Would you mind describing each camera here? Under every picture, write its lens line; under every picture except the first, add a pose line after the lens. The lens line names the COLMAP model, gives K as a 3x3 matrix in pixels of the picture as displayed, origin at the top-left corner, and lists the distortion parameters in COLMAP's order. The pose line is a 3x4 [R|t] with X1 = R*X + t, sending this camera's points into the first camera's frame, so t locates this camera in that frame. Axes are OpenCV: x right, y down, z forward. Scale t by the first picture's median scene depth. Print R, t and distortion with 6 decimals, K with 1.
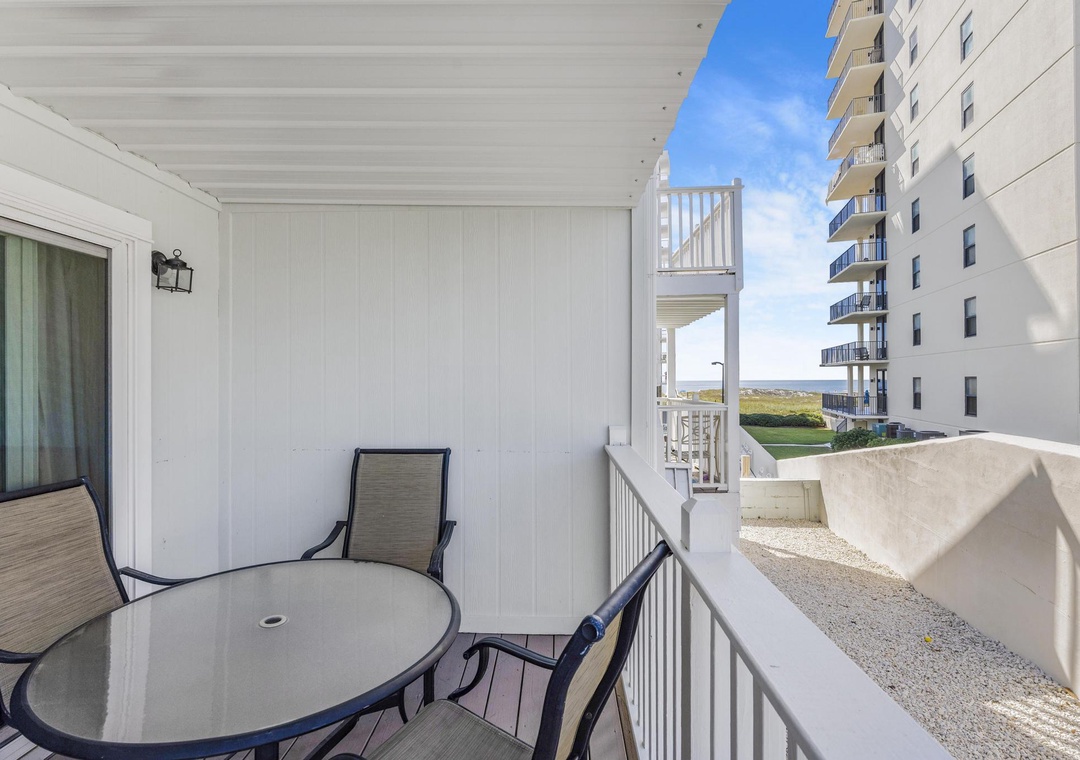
lens RADIAL K [[521.4, 0, 540.0], [0, 521.4, 380.0], [0, 0, 1]] dist [-0.008611, -0.000469]
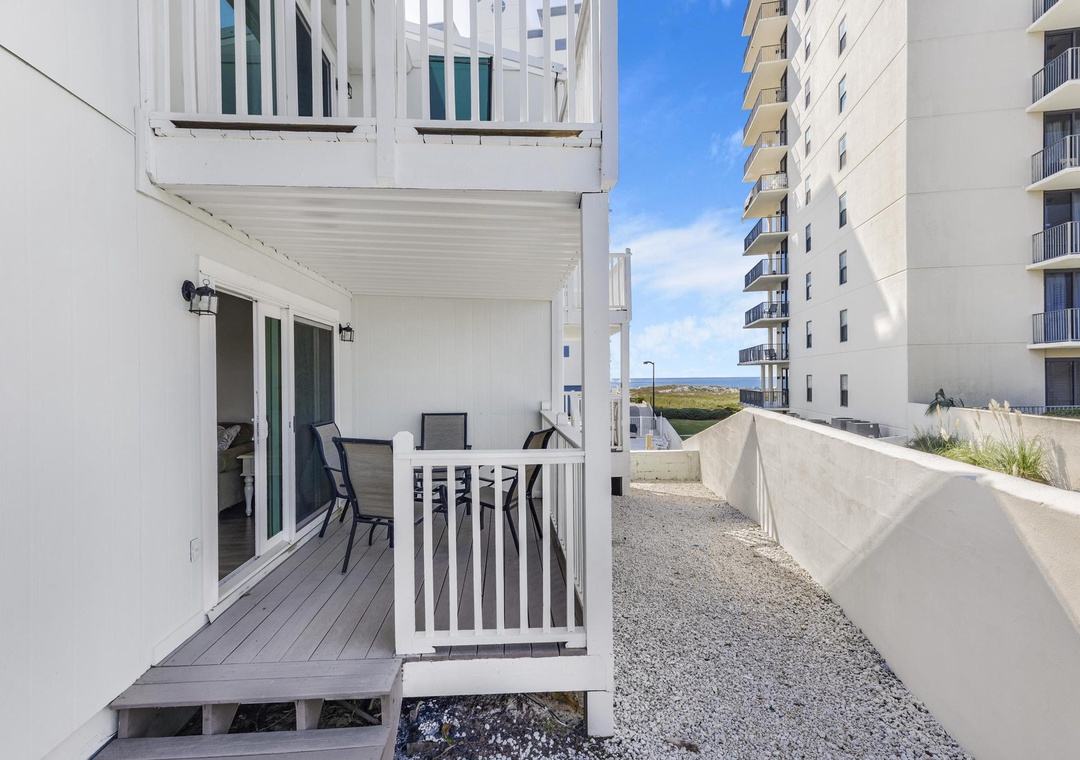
lens RADIAL K [[519.0, 0, 540.0], [0, 519.0, 380.0], [0, 0, 1]] dist [0.000445, 0.000146]
pose [[0.994425, -0.004858, 0.105336, -0.008653], [0.004460, 0.999982, 0.004021, -0.000801], [-0.105354, -0.003529, 0.994429, -0.098694]]
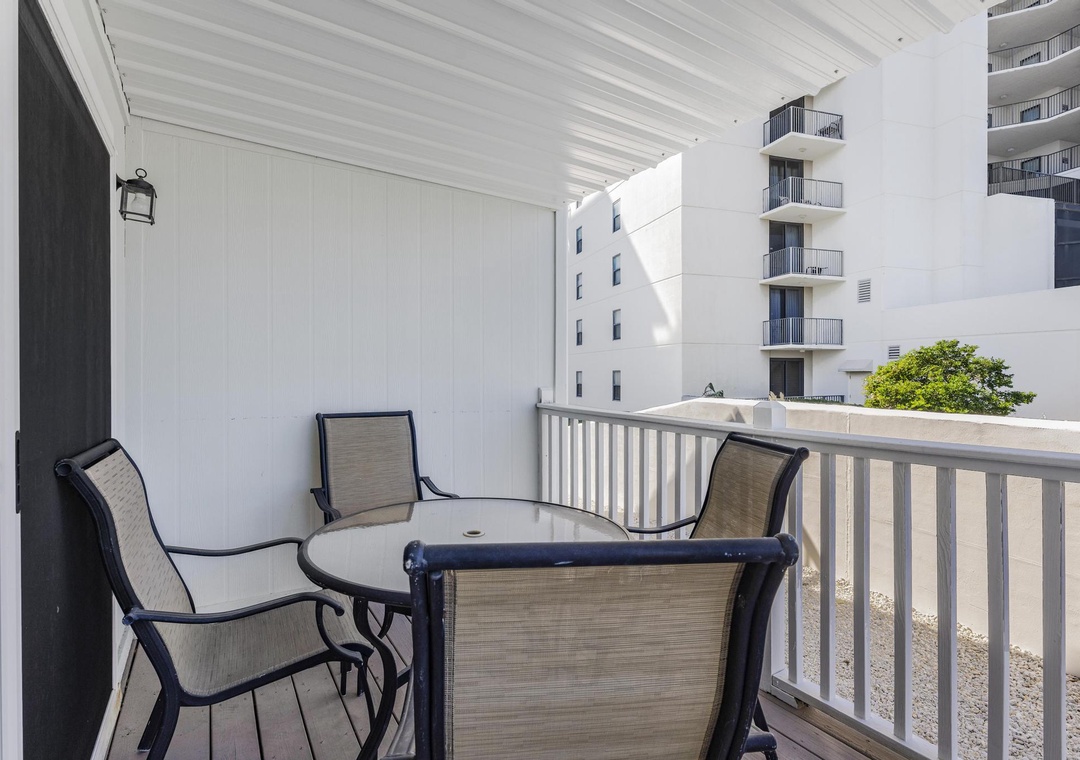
lens RADIAL K [[531.9, 0, 540.0], [0, 531.9, 380.0], [0, 0, 1]] dist [-0.014929, -0.000052]
pose [[0.831588, -0.001195, 0.555392, -0.048028], [-0.003982, 0.999959, 0.008115, 0.005263], [-0.555379, -0.008960, 0.831549, -0.002497]]
